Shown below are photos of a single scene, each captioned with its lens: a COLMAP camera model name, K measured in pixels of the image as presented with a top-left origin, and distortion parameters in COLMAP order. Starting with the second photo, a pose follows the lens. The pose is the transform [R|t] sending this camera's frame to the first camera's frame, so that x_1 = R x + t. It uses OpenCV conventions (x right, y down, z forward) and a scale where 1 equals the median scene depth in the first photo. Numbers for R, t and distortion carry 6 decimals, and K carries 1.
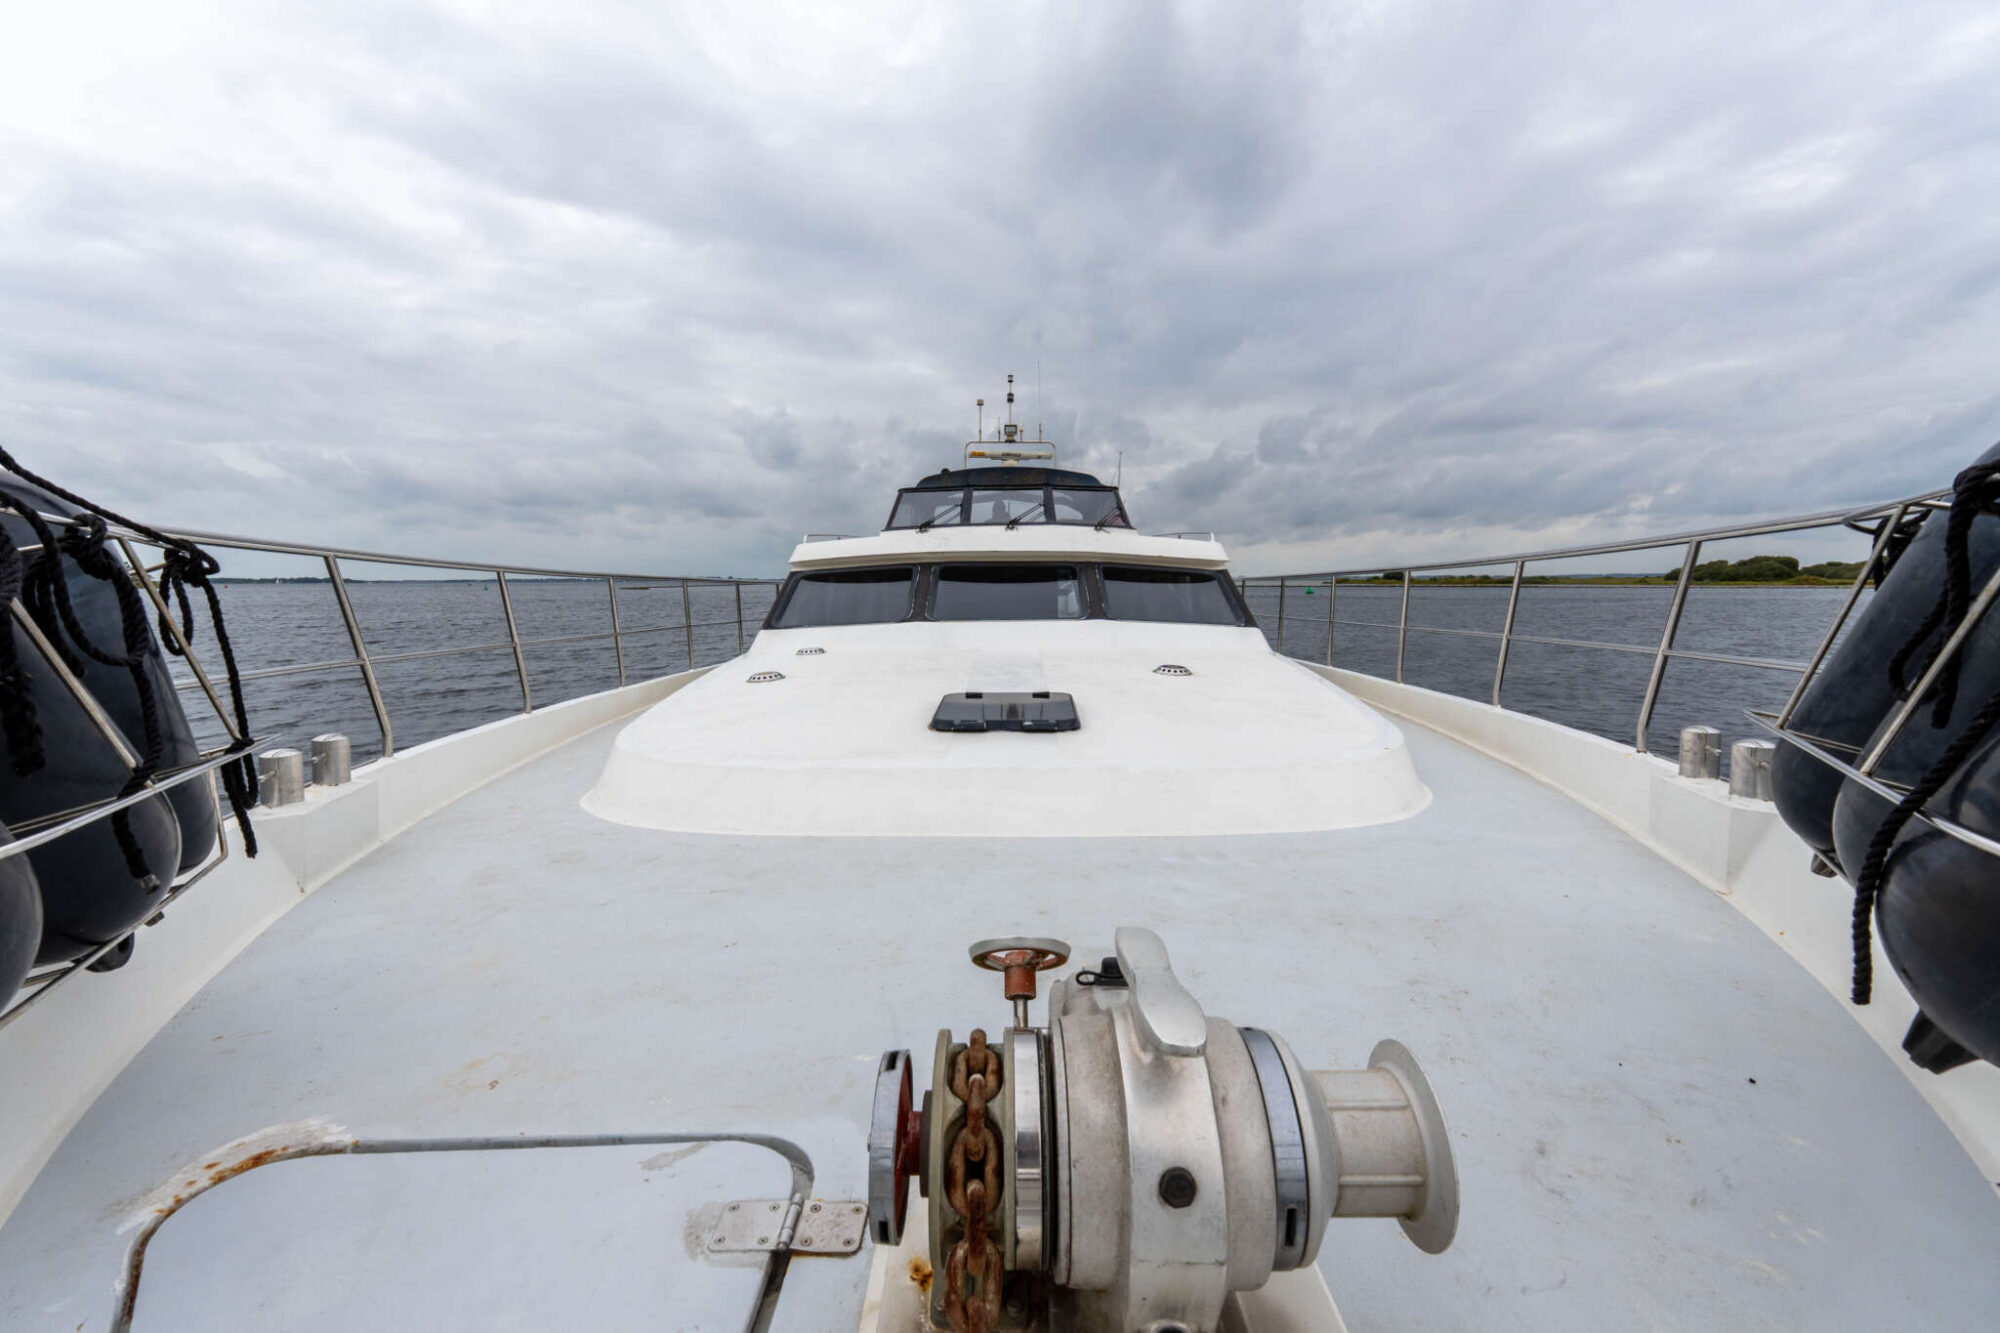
lens RADIAL K [[843.5, 0, 995.4], [0, 843.5, 661.4], [0, 0, 1]] dist [-0.003493, 0.000035]
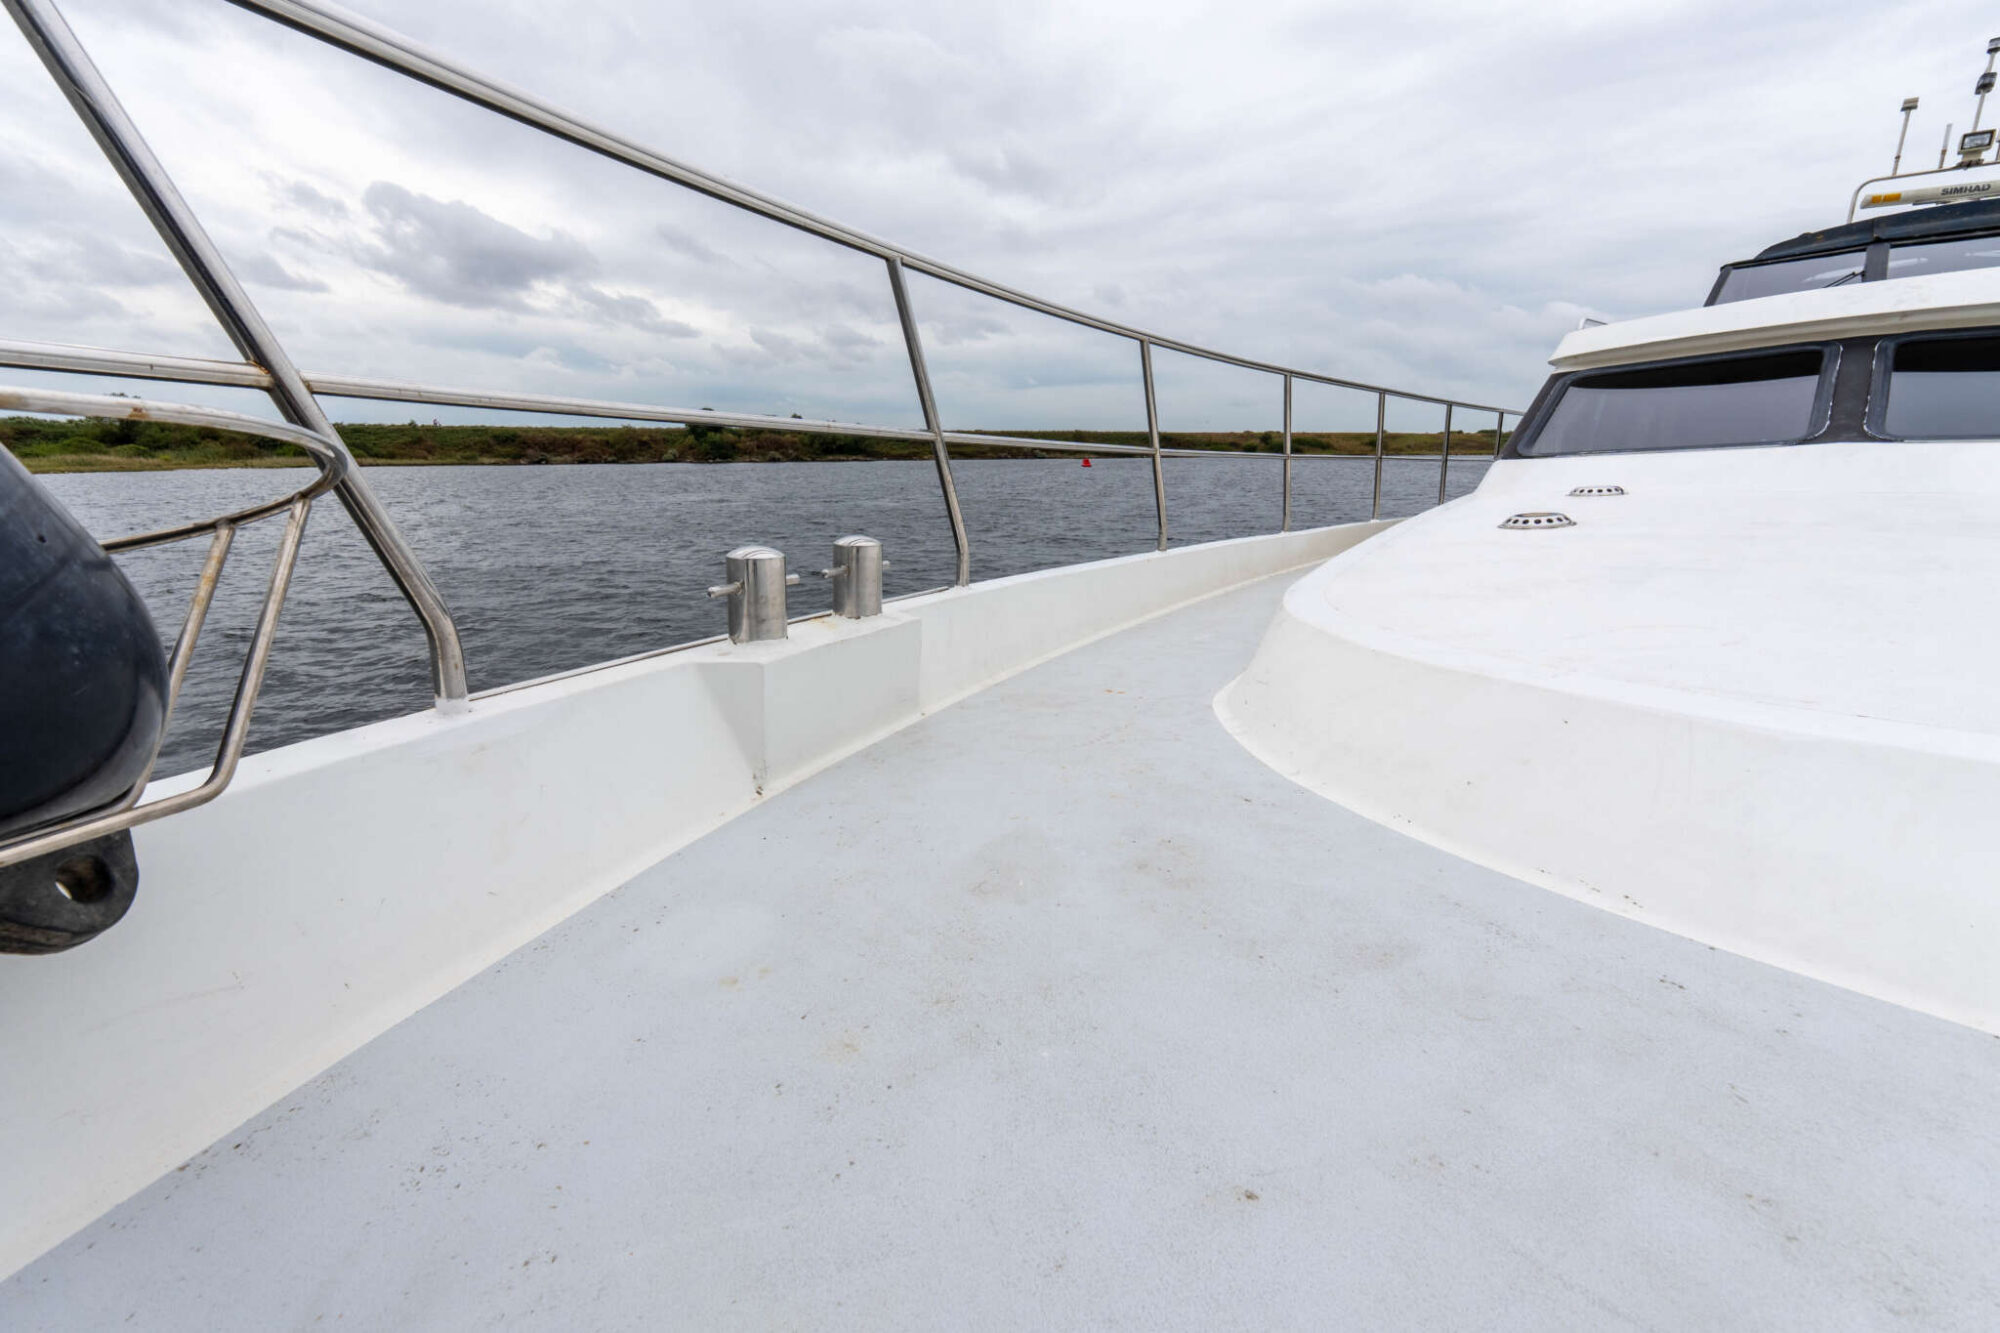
lens RADIAL K [[843.5, 0, 995.4], [0, 843.5, 661.4], [0, 0, 1]] dist [-0.003493, 0.000035]
pose [[0.745688, 0.161551, -0.646413, -0.167177], [-0.060578, 0.982581, 0.175685, 0.035355], [0.663535, -0.091848, 0.742486, 0.336727]]
